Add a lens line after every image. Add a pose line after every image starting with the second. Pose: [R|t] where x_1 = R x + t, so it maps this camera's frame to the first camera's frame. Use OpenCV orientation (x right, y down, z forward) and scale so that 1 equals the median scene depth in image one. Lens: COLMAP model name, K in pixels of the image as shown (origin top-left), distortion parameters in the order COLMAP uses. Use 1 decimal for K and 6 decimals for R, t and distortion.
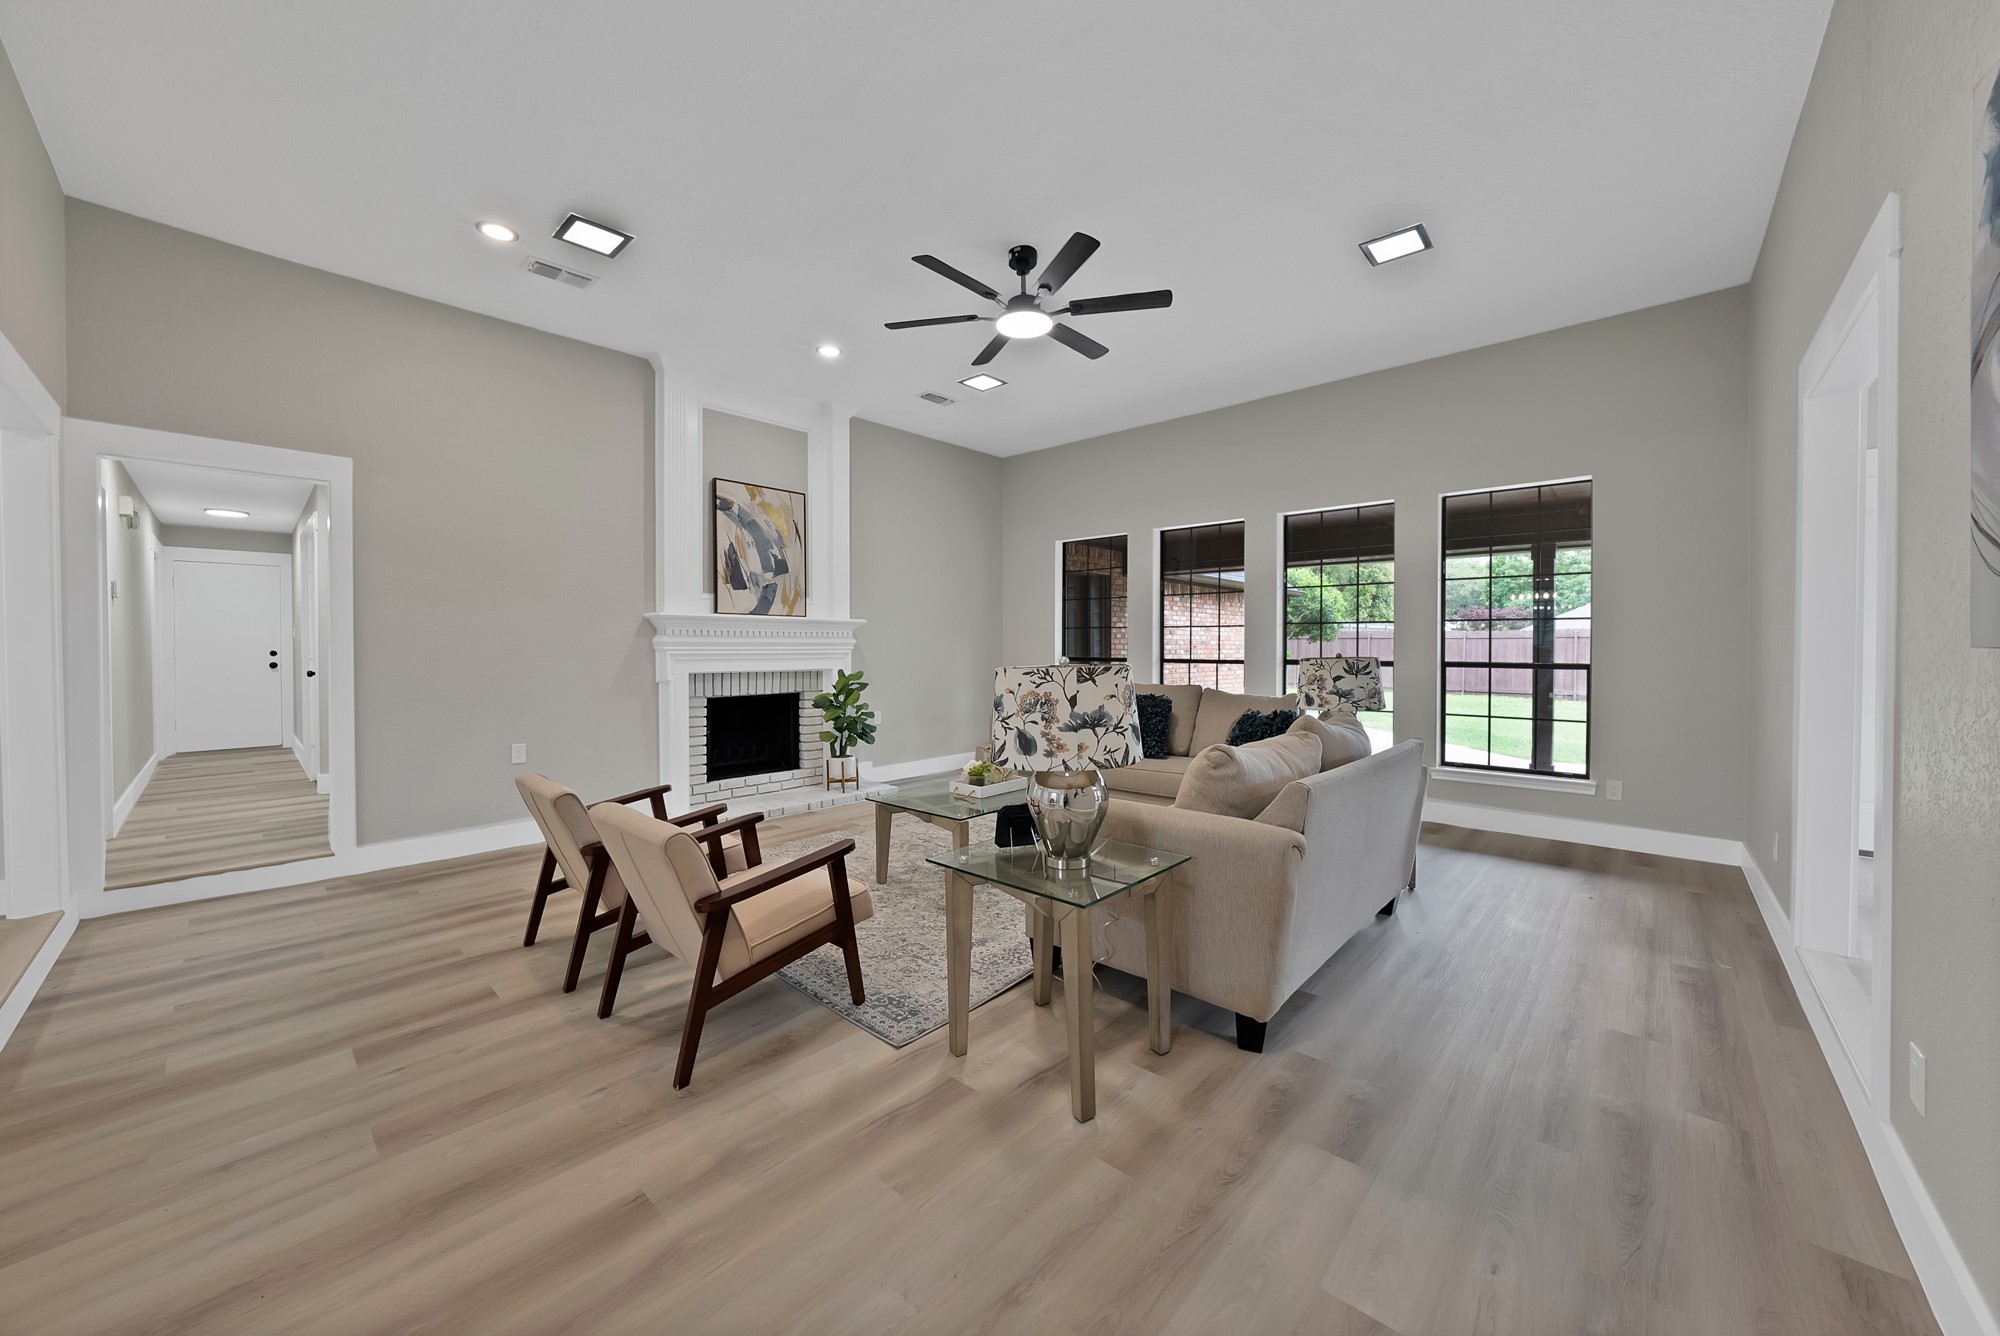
lens RADIAL K [[714.9, 0, 993.9], [0, 714.9, 648.1], [0, 0, 1]] dist [-0.029356, 0.006851]
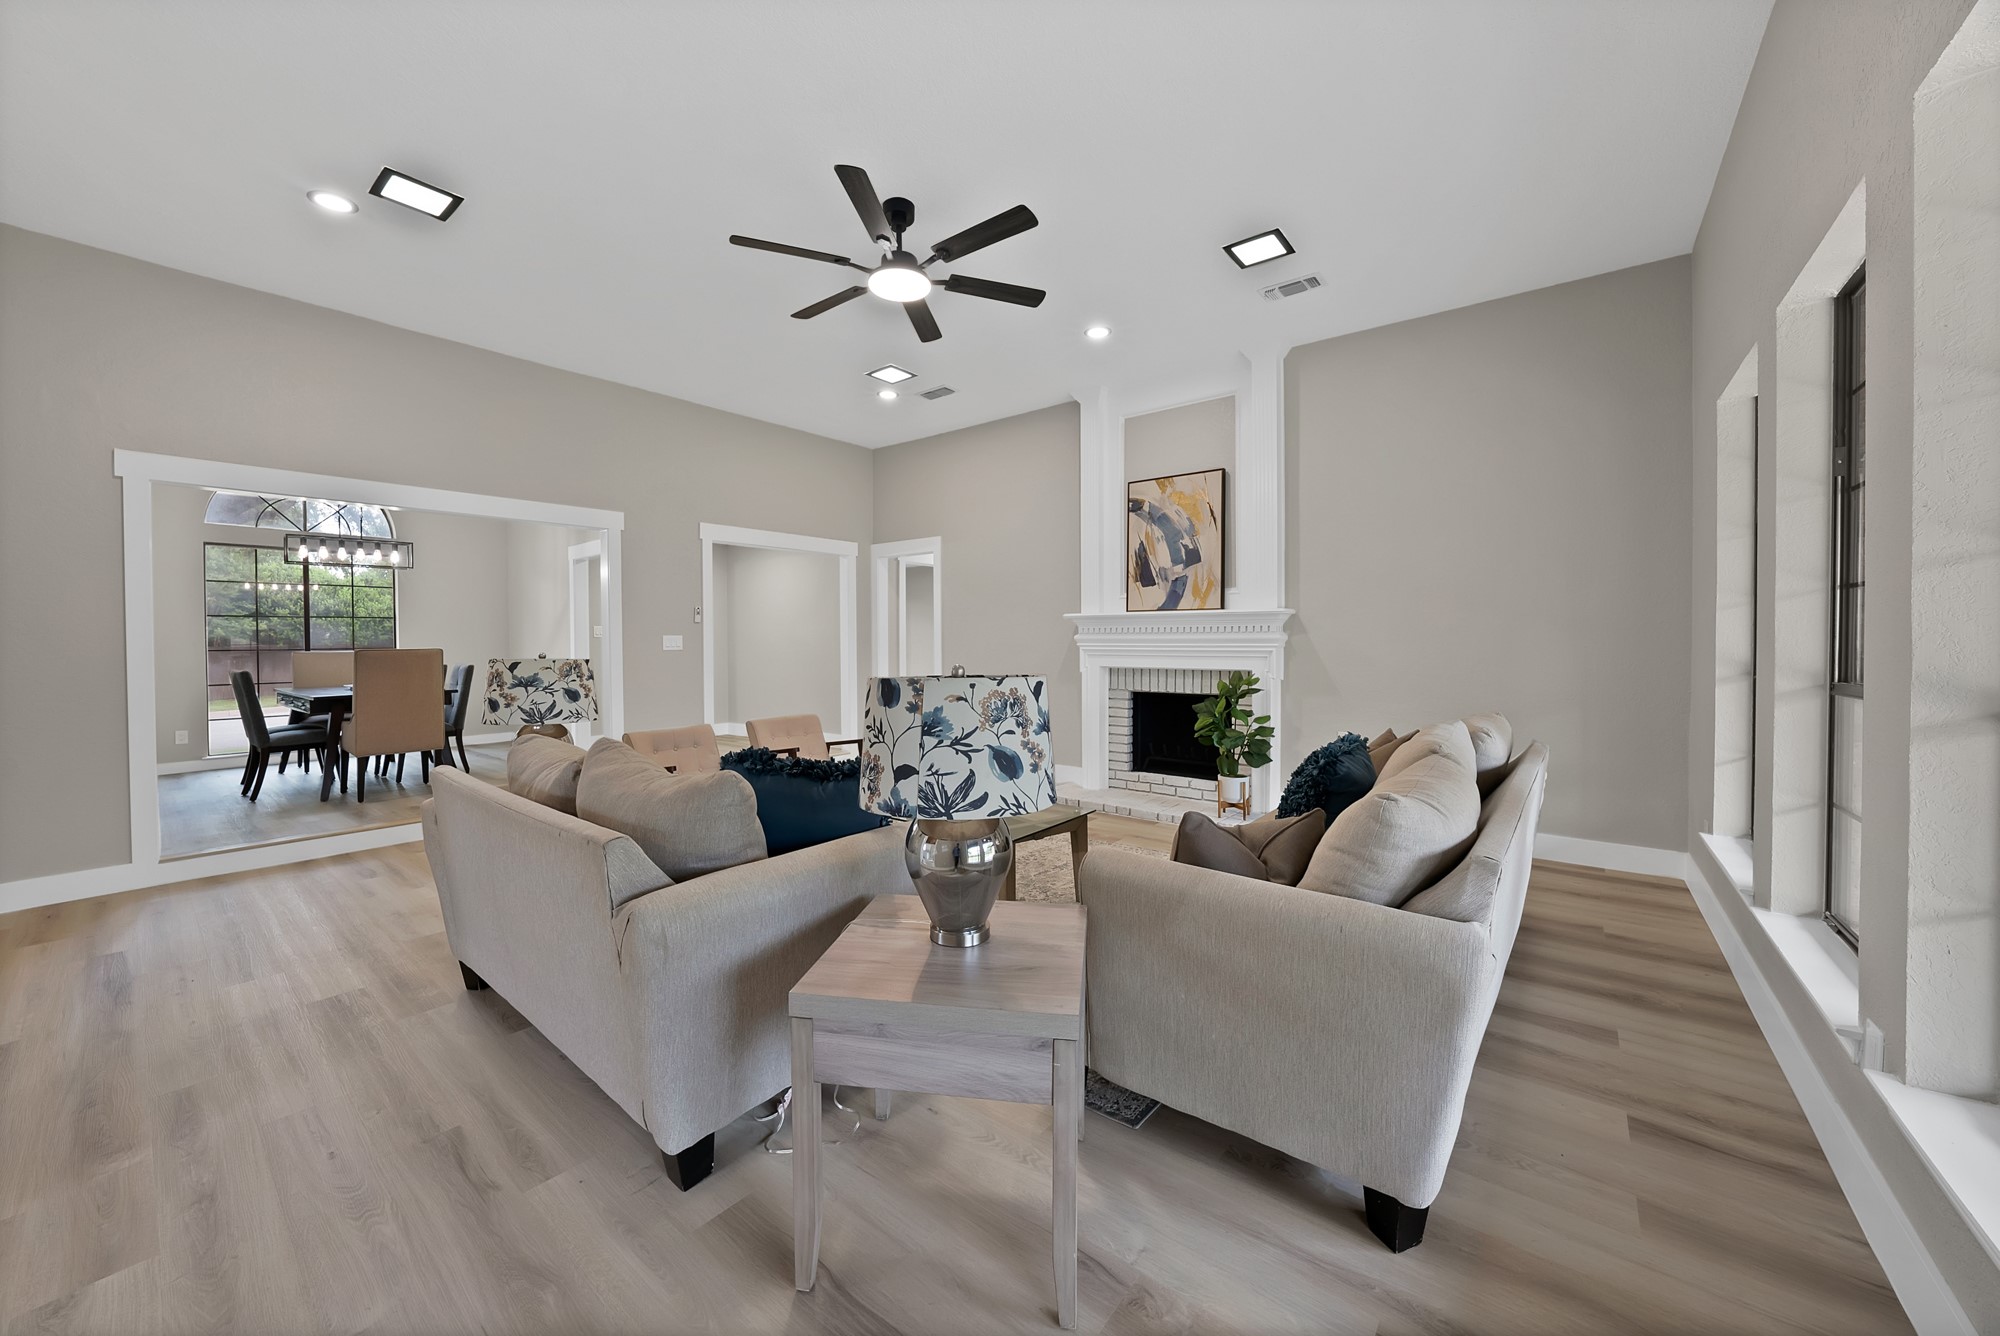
lens RADIAL K [[712.7, 0, 1000.0], [0, 712.7, 668.0], [0, 0, 1]] dist [-0.027806, -0.000029]
pose [[0.112456, 0.019971, -0.993456, 0.621803], [-0.009003, 0.999777, 0.019079, 0.016076], [0.993616, 0.006798, 0.112611, 0.678715]]
